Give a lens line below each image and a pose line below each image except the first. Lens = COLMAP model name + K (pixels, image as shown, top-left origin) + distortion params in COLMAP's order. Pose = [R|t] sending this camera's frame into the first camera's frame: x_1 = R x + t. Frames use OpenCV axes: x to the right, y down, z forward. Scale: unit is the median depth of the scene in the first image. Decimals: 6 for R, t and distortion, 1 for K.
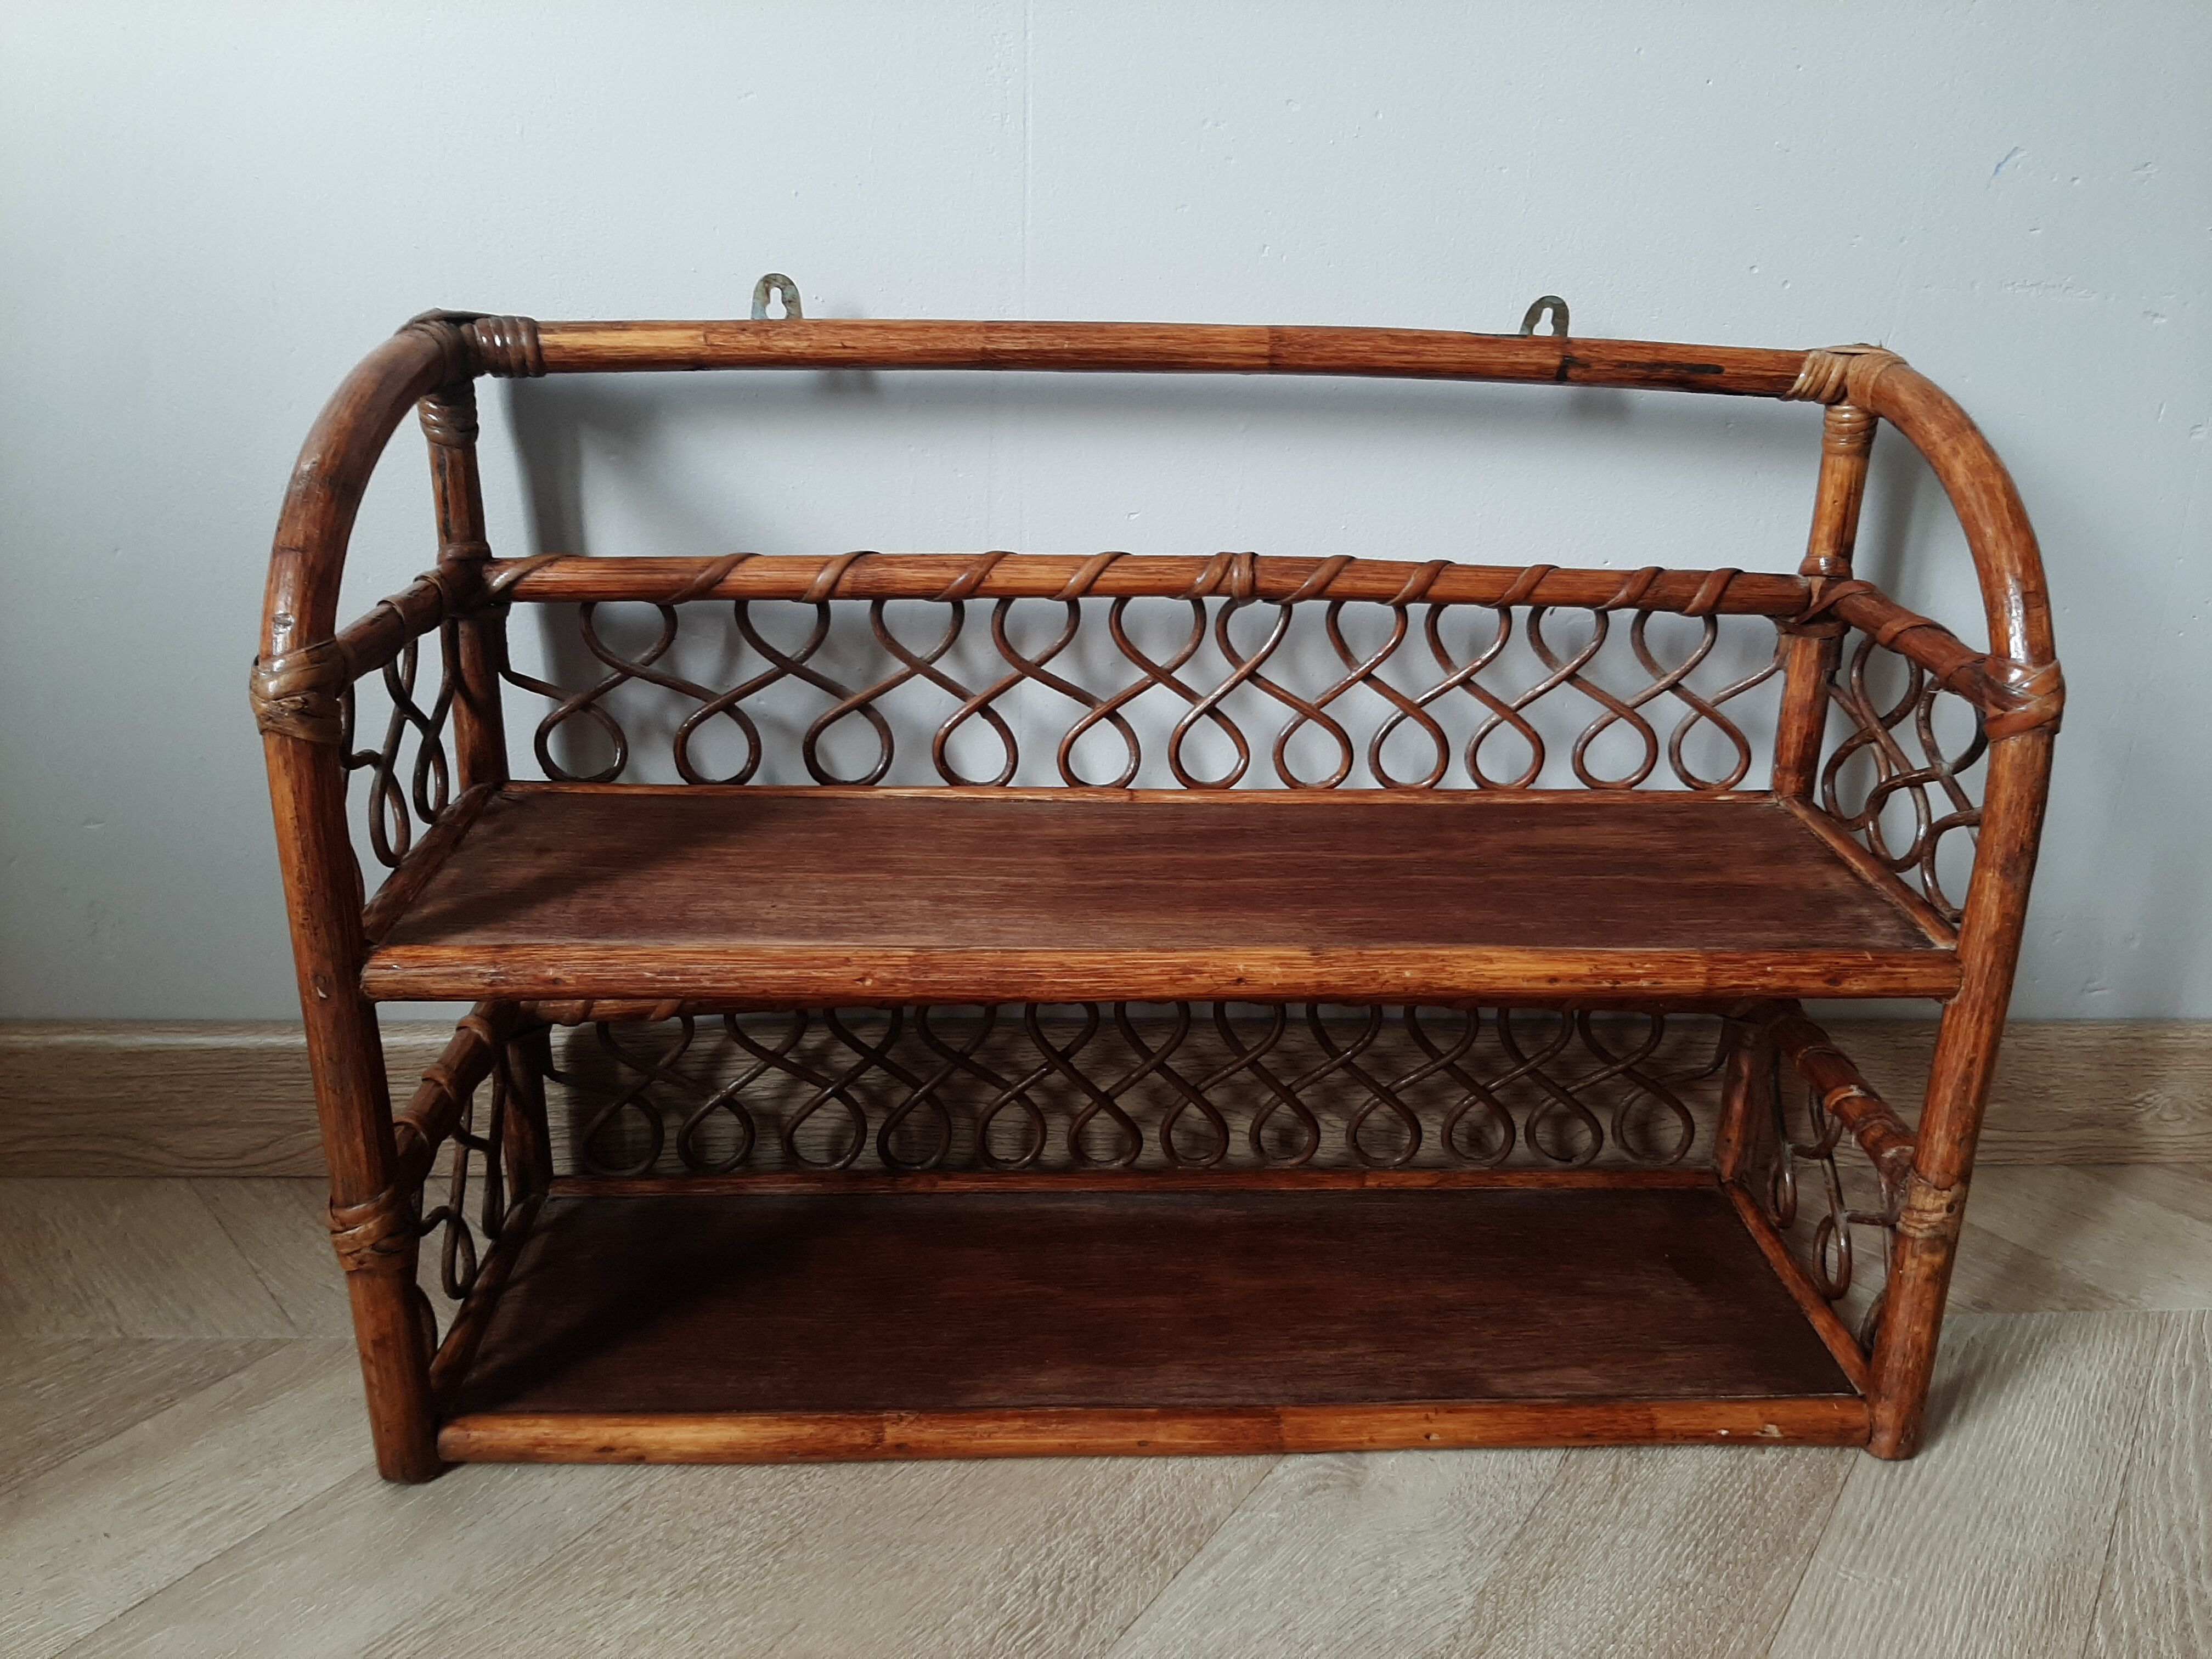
lens RADIAL K [[1657.7, 0, 1104.5], [0, 1657.7, 836.8], [0, 0, 1]] dist [0.033876, -0.079490]
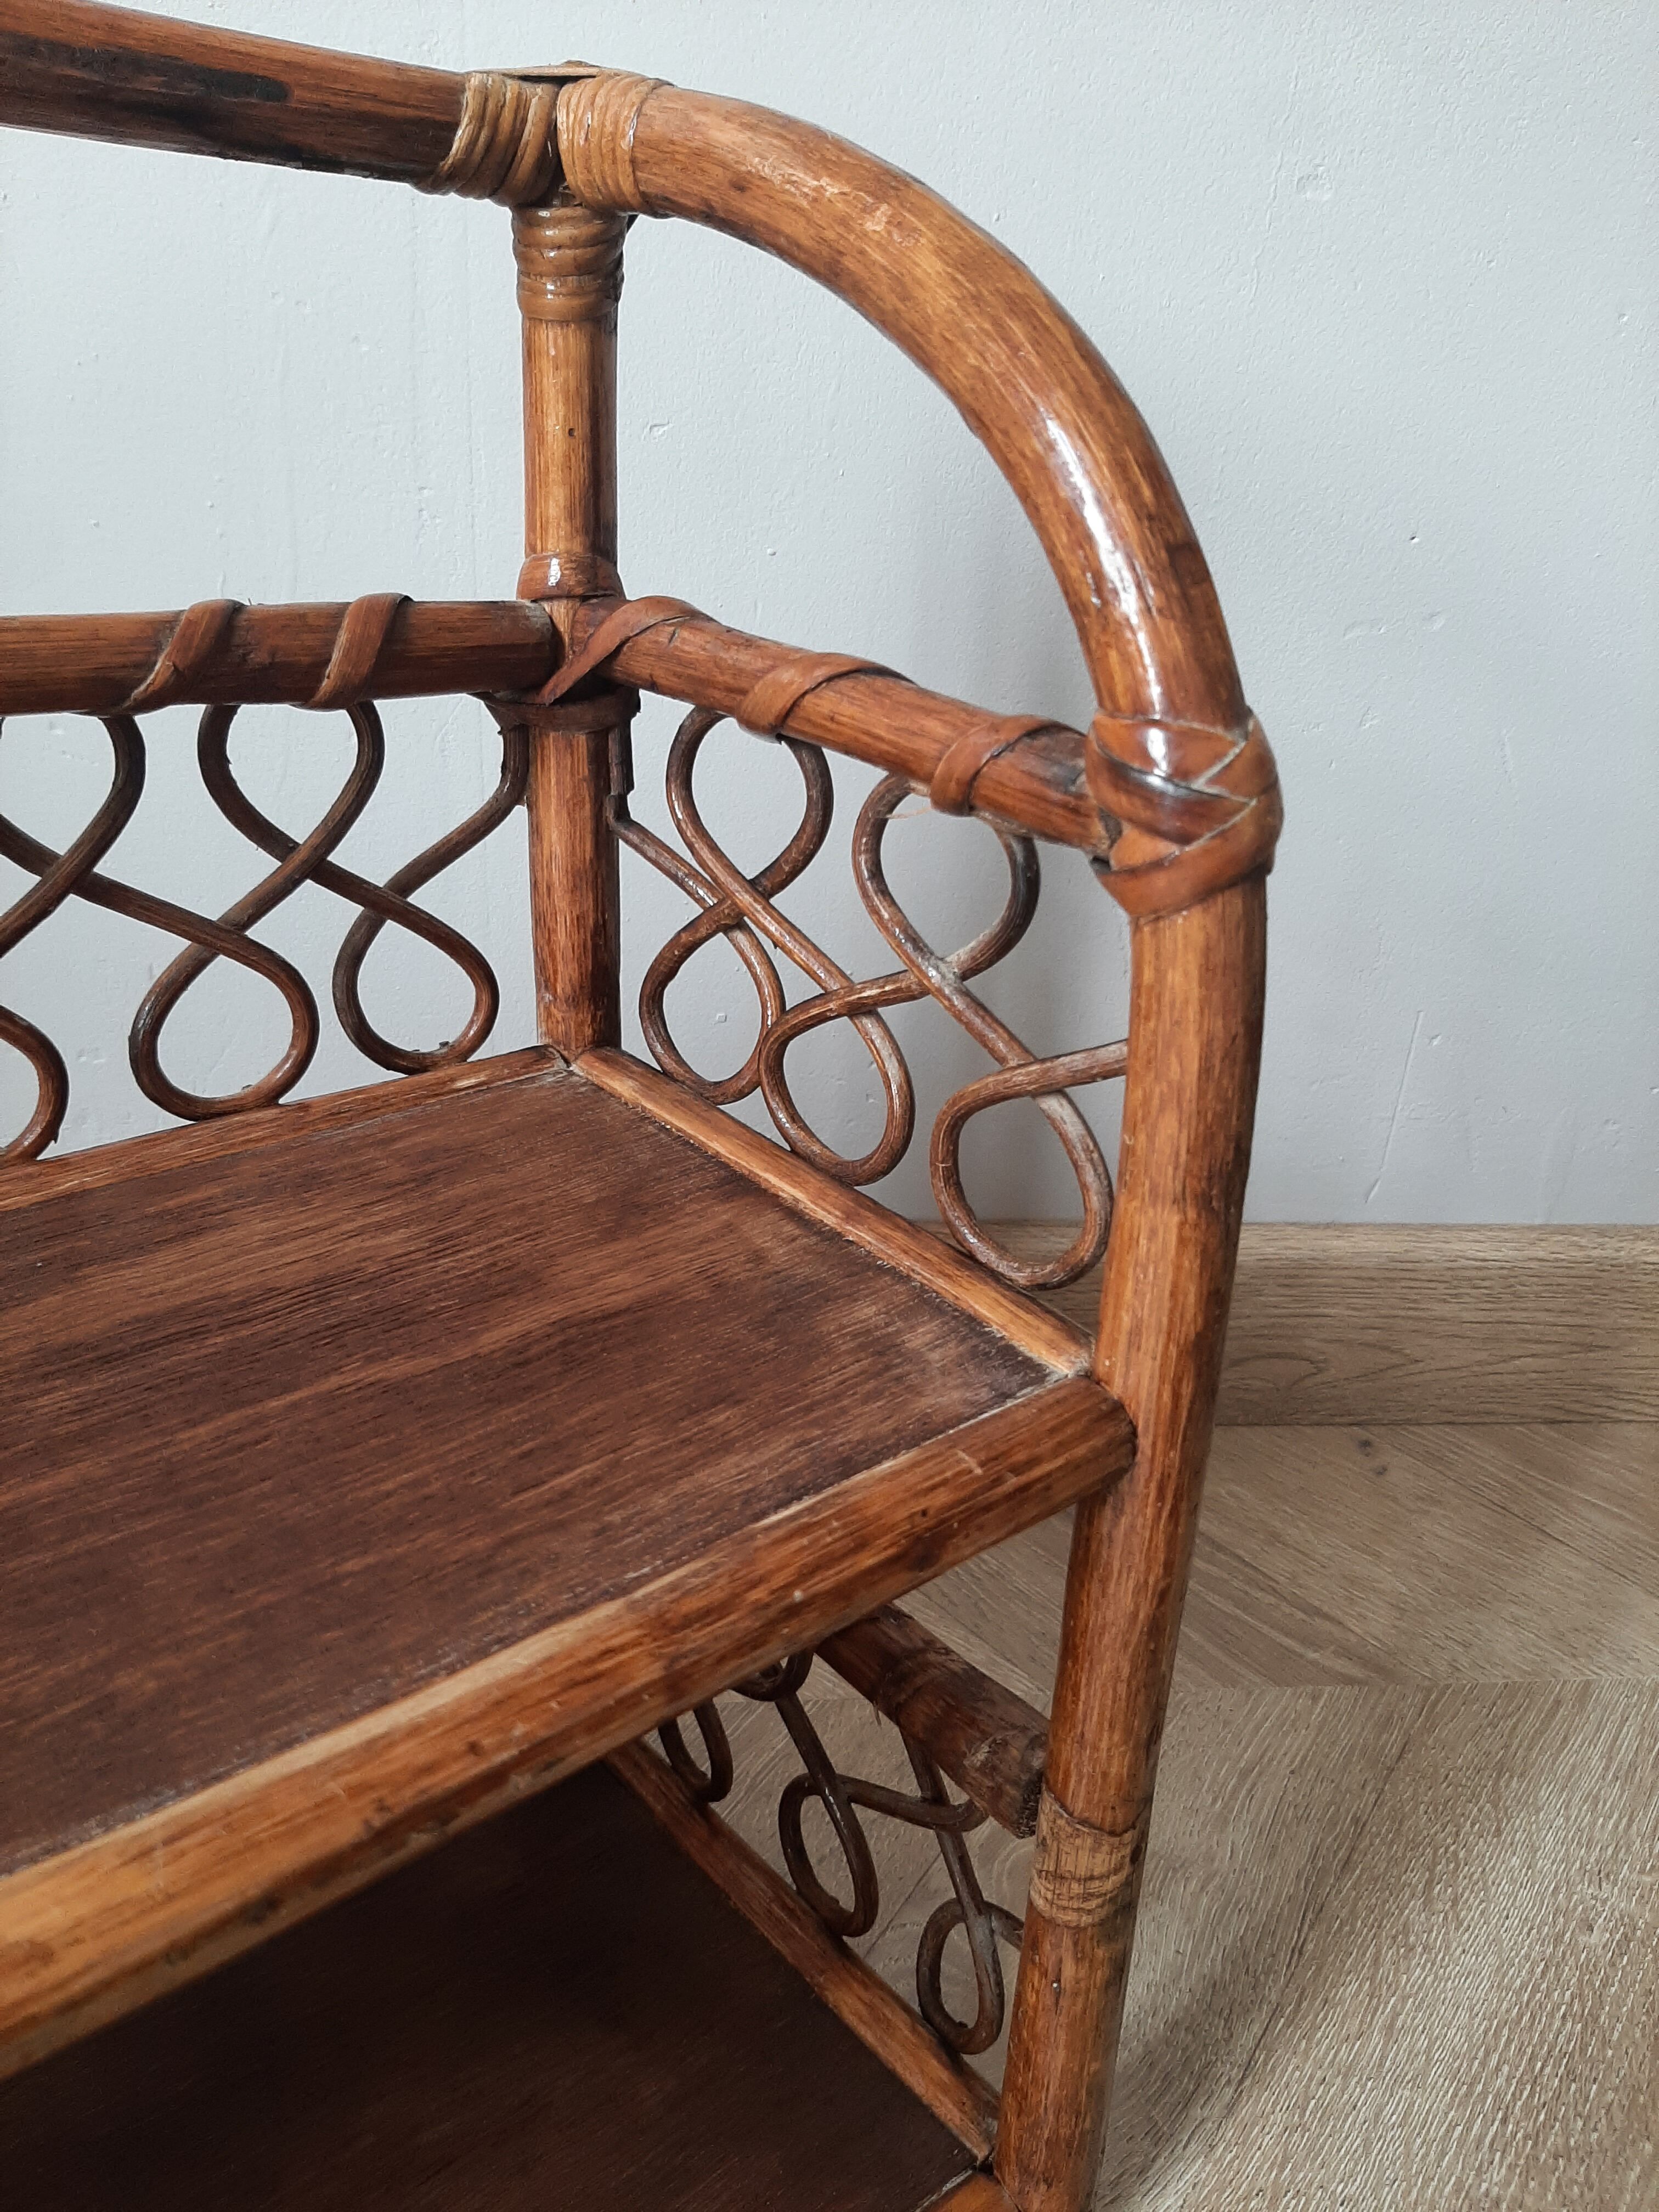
lens RADIAL K [[1667.3, 0, 829.5], [0, 1667.3, 1106.0], [0, 0, 1]] dist [0.032899, -0.097745]
pose [[0.767762, -0.227544, 0.598970, 0.174489], [0.182949, 0.973752, 0.135417, -0.069379], [-0.614061, 0.005613, 0.789238, 0.600845]]
